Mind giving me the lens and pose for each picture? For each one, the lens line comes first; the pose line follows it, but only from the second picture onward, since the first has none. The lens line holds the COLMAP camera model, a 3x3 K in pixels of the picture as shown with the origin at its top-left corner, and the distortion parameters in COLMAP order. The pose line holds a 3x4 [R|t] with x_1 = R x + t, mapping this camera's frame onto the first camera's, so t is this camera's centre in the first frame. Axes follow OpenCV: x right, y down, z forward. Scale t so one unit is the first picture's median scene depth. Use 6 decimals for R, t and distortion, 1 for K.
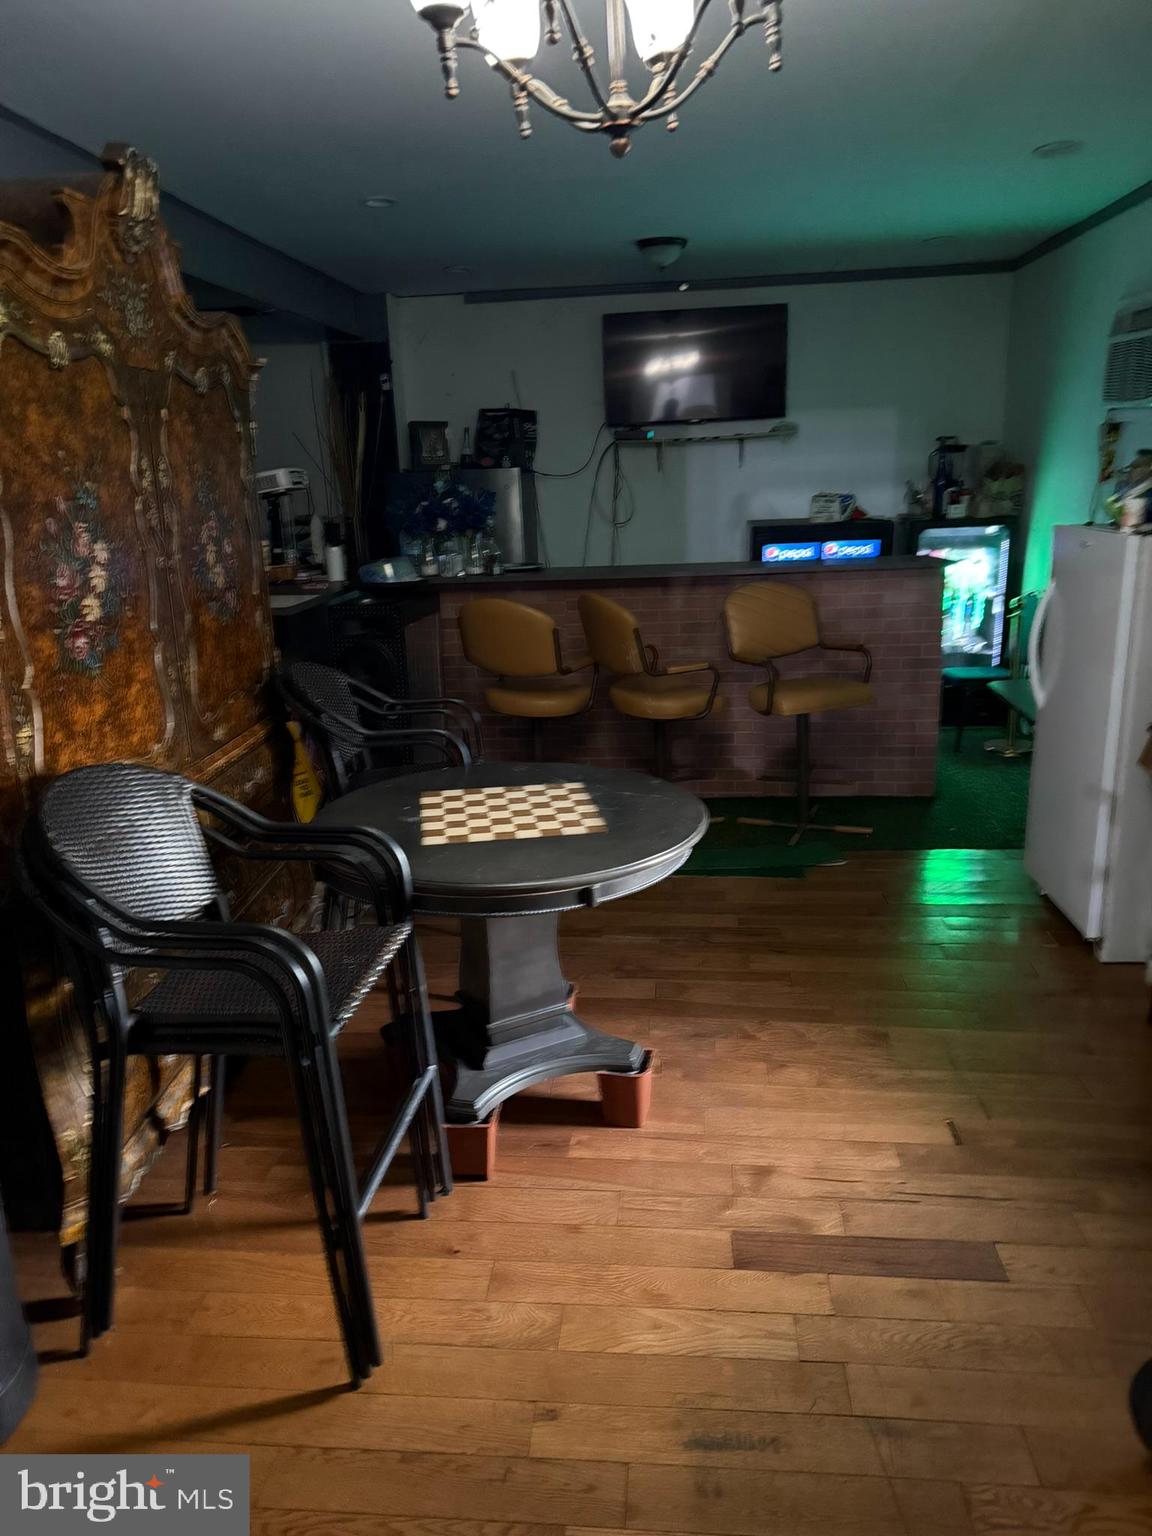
lens RADIAL K [[1059.2, 0, 585.0], [0, 1059.2, 764.2], [0, 0, 1]] dist [0.070775, -0.069206]
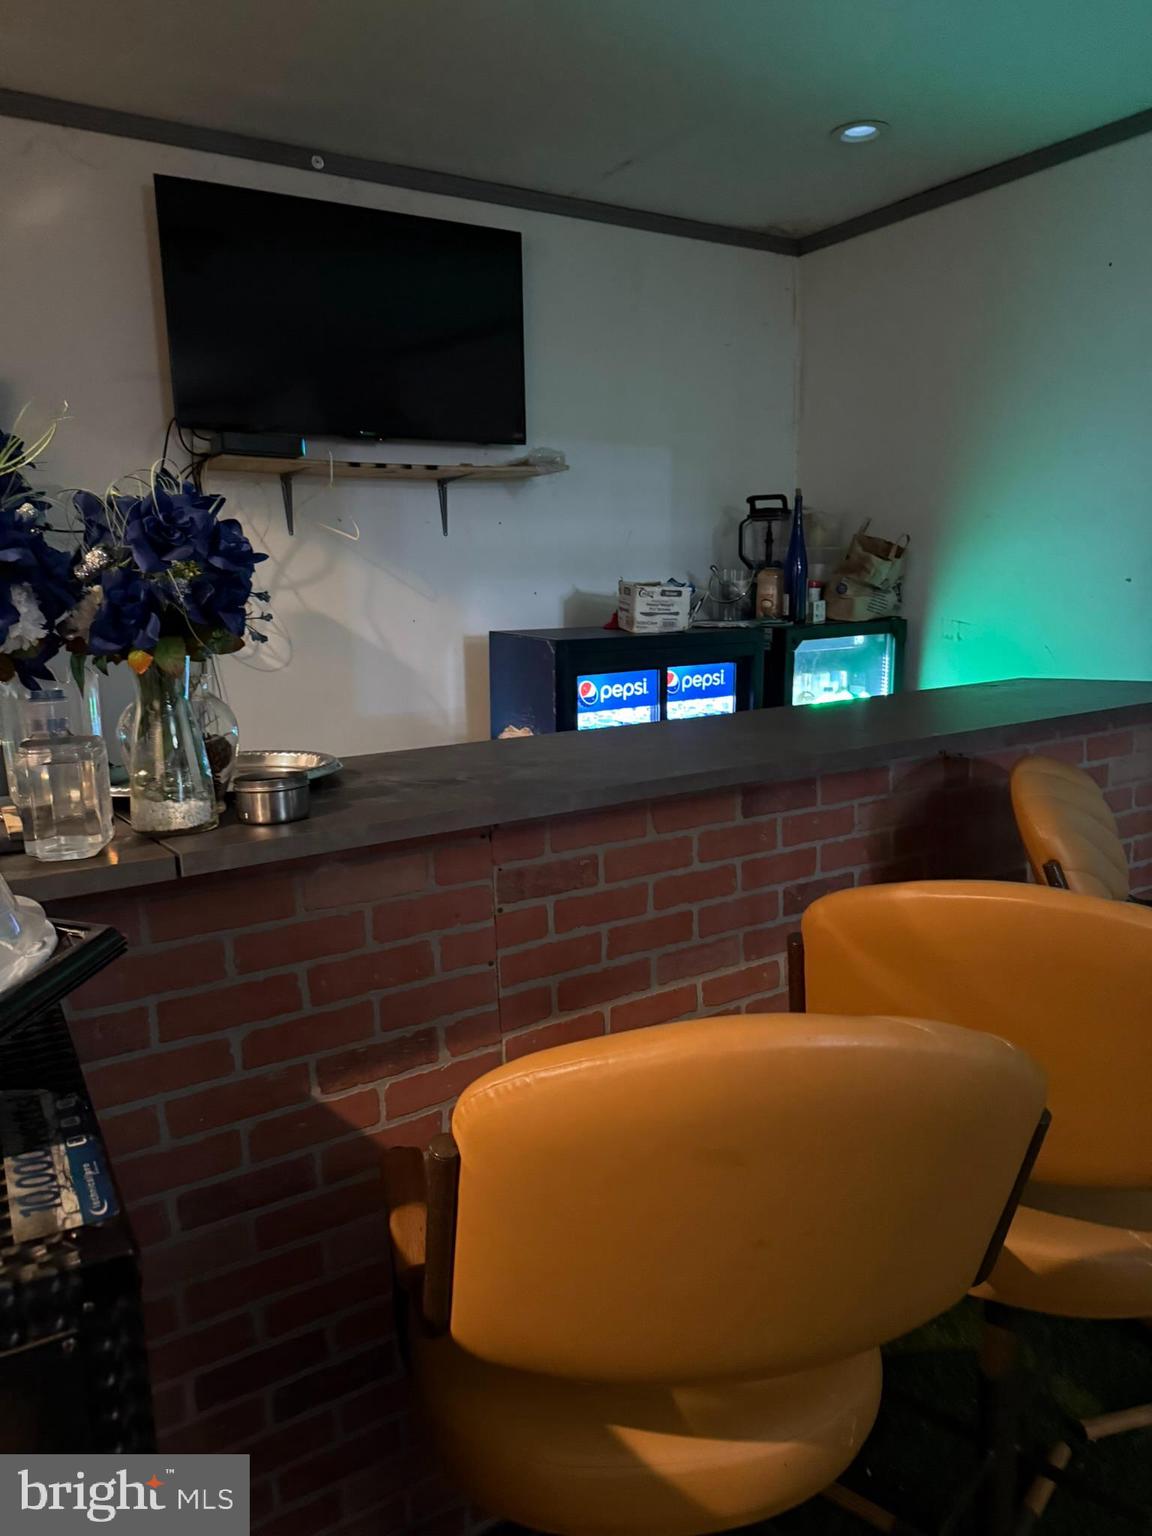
lens RADIAL K [[1059.2, 0, 562.9], [0, 1059.2, 768.4], [0, 0, 1]] dist [0.070775, -0.069206]
pose [[0.782691, -0.093107, 0.615408, -0.145647], [0.172813, 0.982381, -0.071160, -0.129977], [-0.597939, 0.162047, 0.784990, 0.621608]]
